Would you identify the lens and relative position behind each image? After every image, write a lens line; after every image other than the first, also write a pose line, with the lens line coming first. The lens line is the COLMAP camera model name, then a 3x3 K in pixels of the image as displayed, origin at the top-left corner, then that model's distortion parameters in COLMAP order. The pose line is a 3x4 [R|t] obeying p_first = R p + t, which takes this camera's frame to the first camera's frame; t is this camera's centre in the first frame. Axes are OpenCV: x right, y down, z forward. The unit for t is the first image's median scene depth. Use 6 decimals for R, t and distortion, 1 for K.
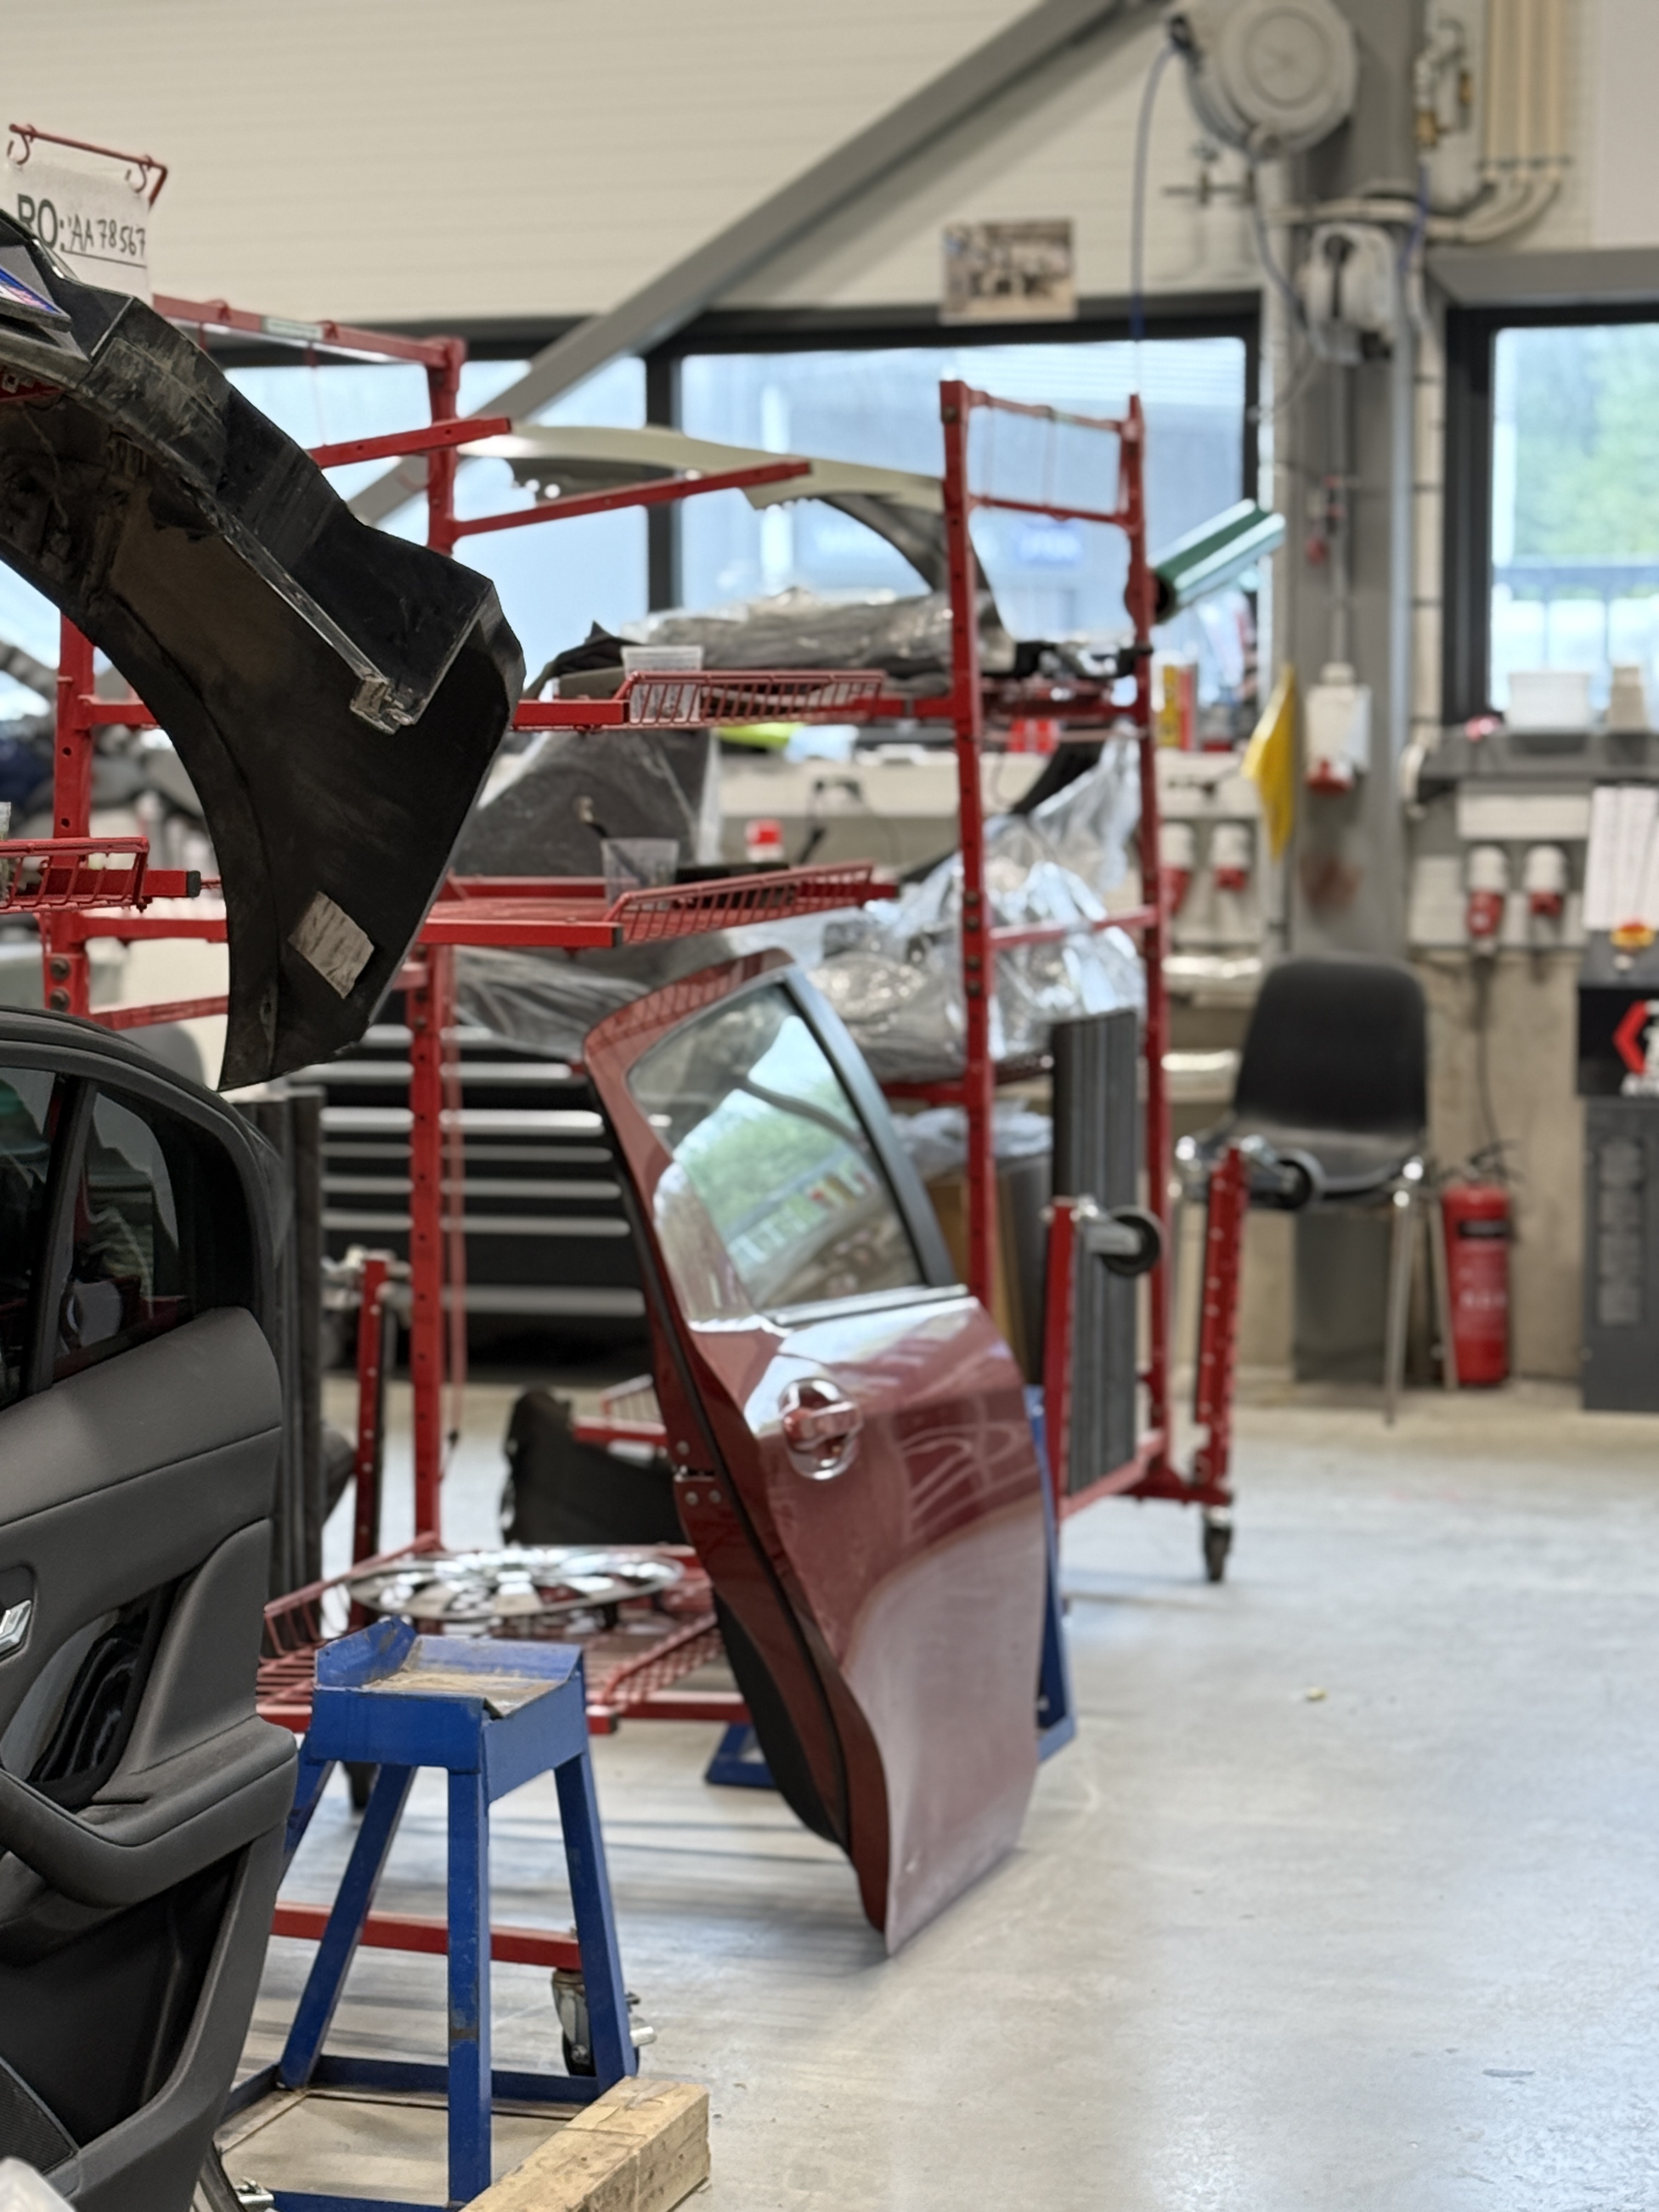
lens RADIAL K [[4589.5, 0, 831.8], [0, 4589.5, 1109.7], [0, 0, 1]] dist [0.266023, 0.000000]
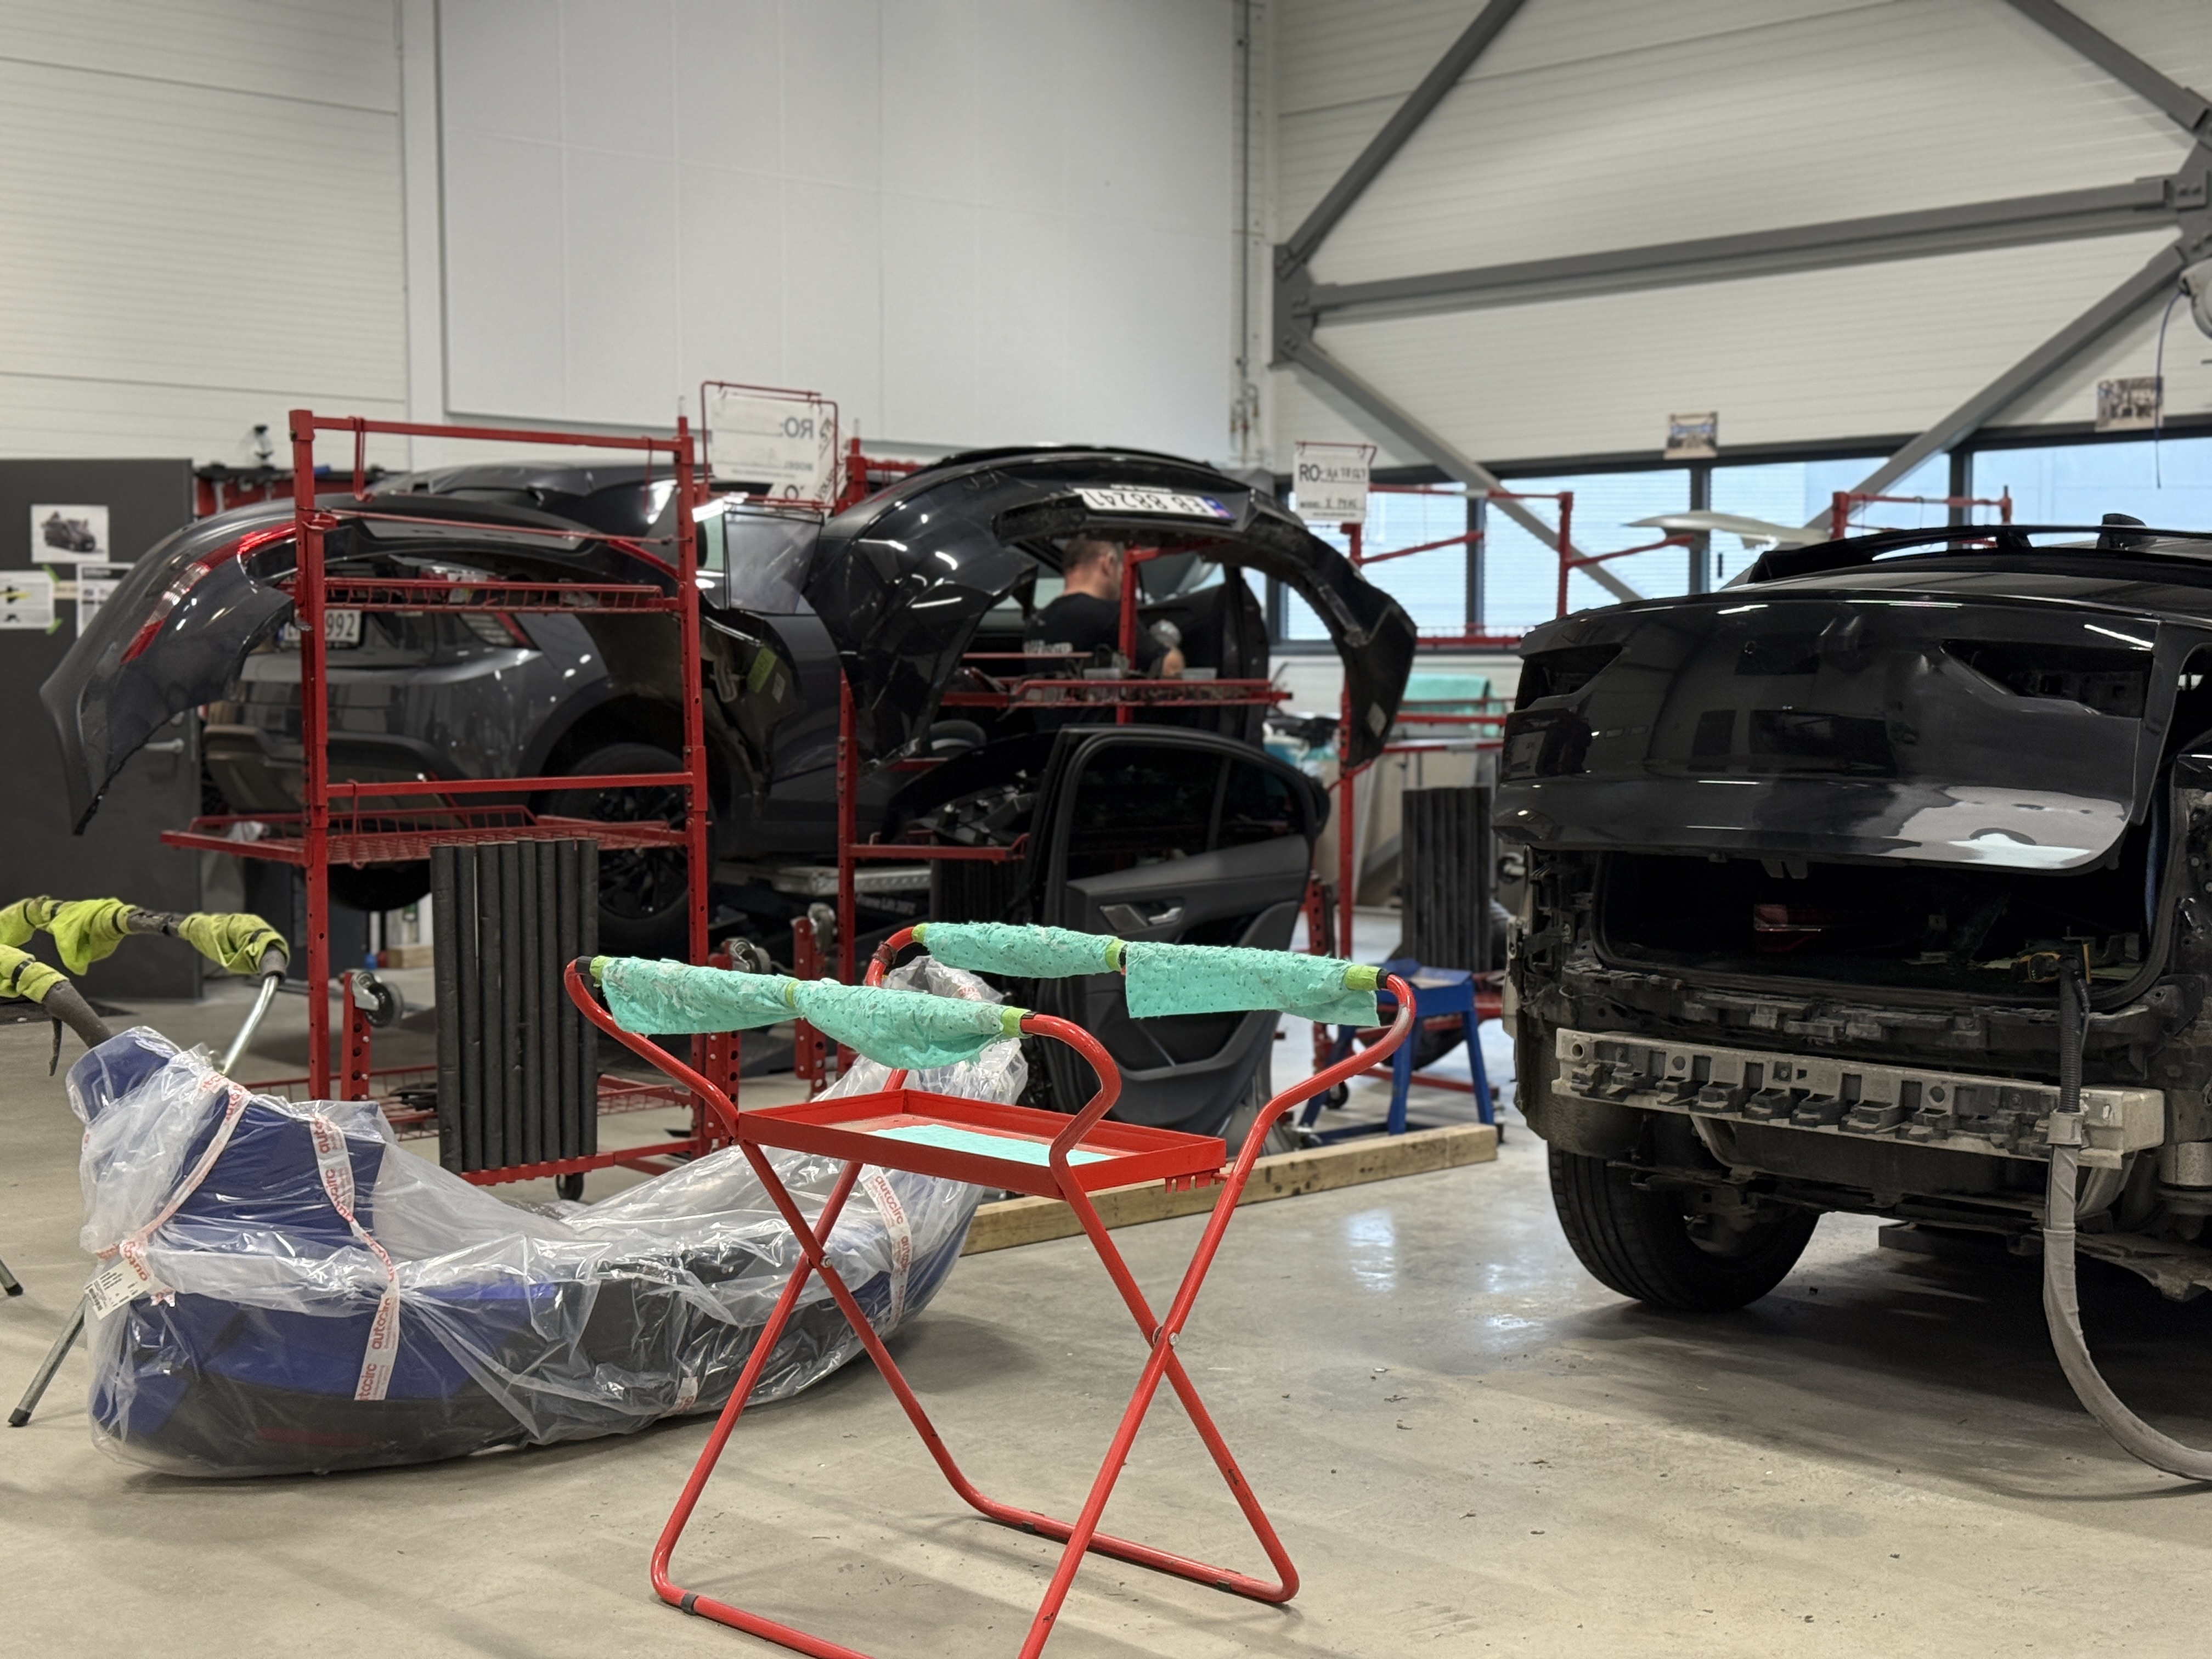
lens RADIAL K [[3041.4, 0, 1106.2], [0, 3041.4, 828.9], [0, 0, 1]] dist [0.122307, 0.000000]
pose [[0.881465, 0.032968, -0.471097, 0.272072], [-0.042410, 0.999056, -0.009438, 0.024094], [0.470341, 0.028299, 0.882031, -0.318968]]
